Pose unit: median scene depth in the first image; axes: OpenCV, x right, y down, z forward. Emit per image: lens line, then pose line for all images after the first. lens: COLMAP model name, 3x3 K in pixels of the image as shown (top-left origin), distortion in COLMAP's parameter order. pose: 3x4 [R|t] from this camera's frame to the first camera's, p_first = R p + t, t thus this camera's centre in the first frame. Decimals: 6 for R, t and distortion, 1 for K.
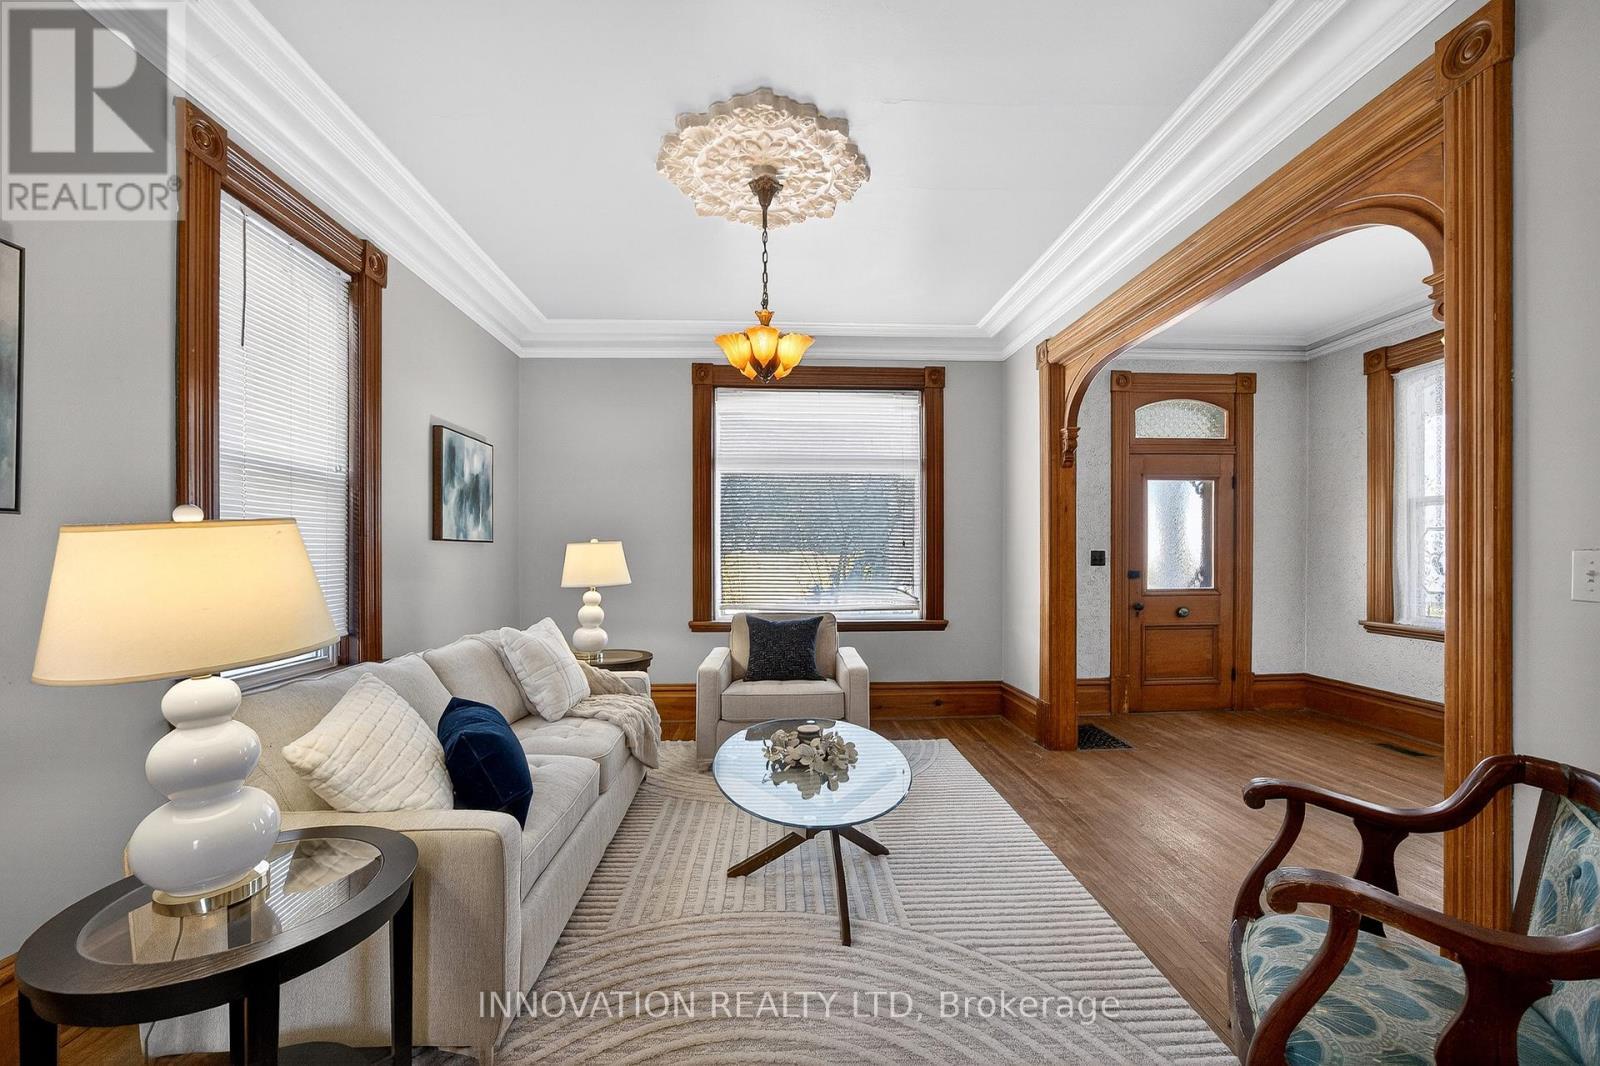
lens RADIAL K [[615.3, 0, 790.4], [0, 615.3, 555.2], [0, 0, 1]] dist [-0.012789, 0.001068]
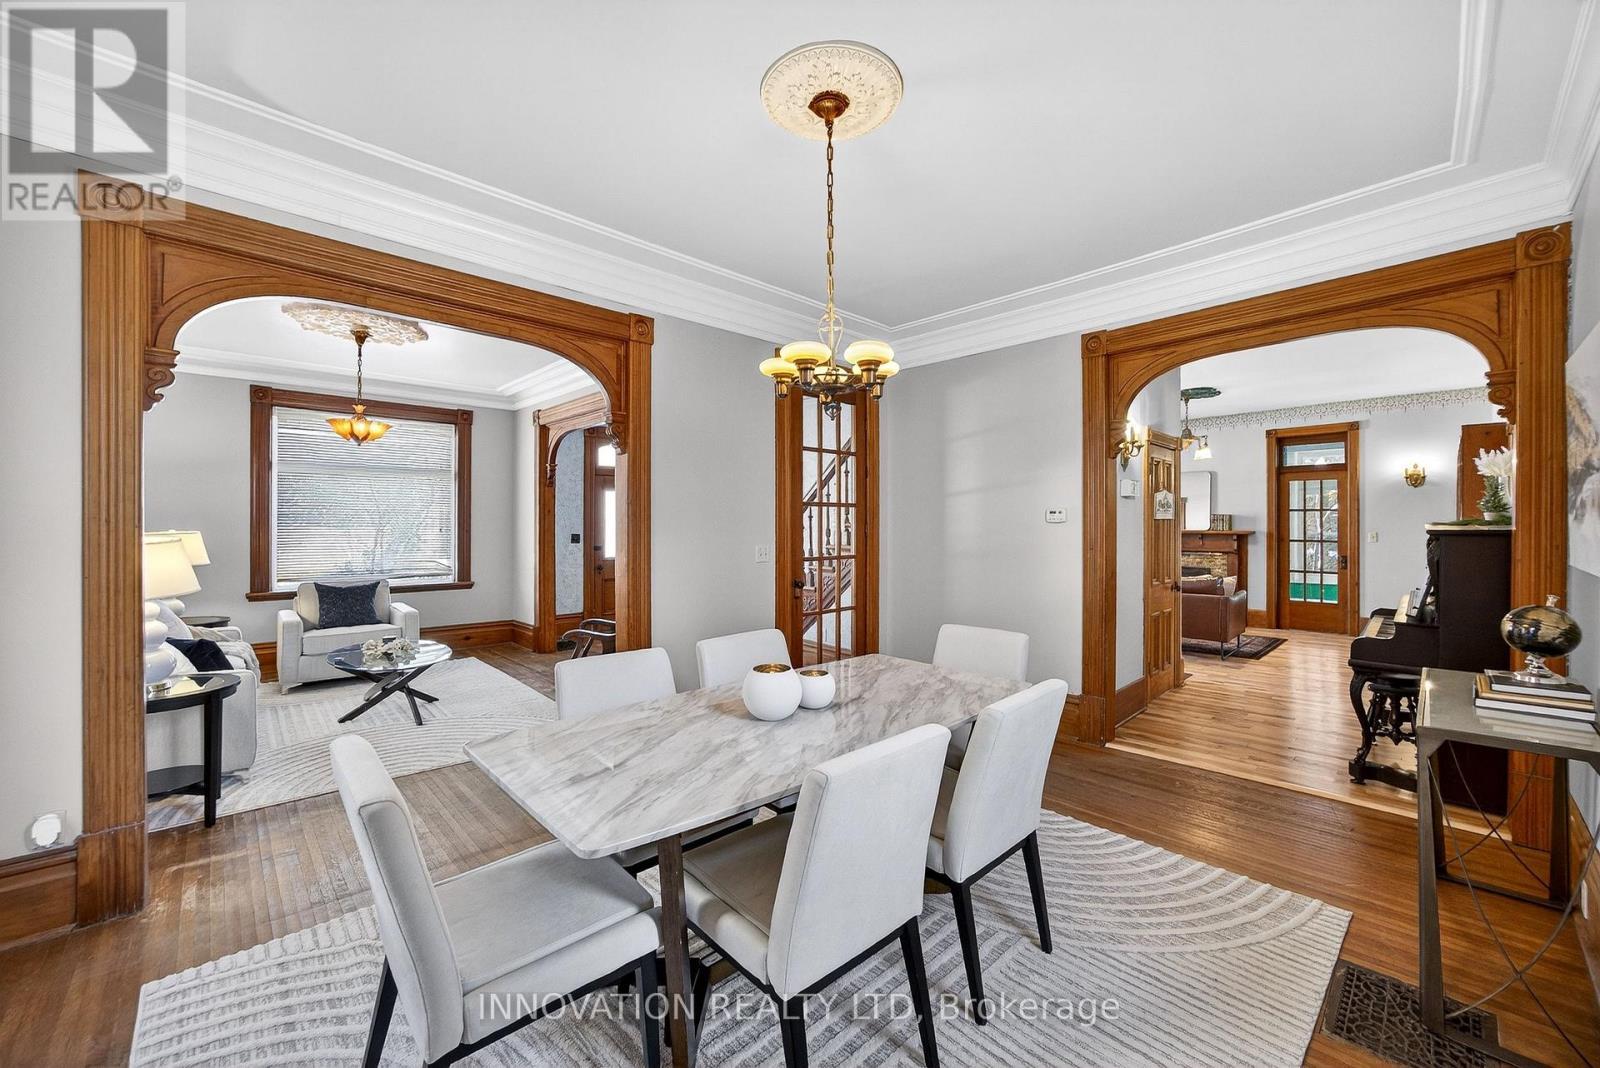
lens RADIAL K [[615.3, 0, 798.2], [0, 615.3, 527.8], [0, 0, 1]] dist [-0.012789, 0.001068]
pose [[0.745317, 0.002058, 0.666707, -0.160636], [-0.002959, 0.999996, 0.000221, -0.029409], [-0.666704, -0.002138, 0.745320, -0.679020]]
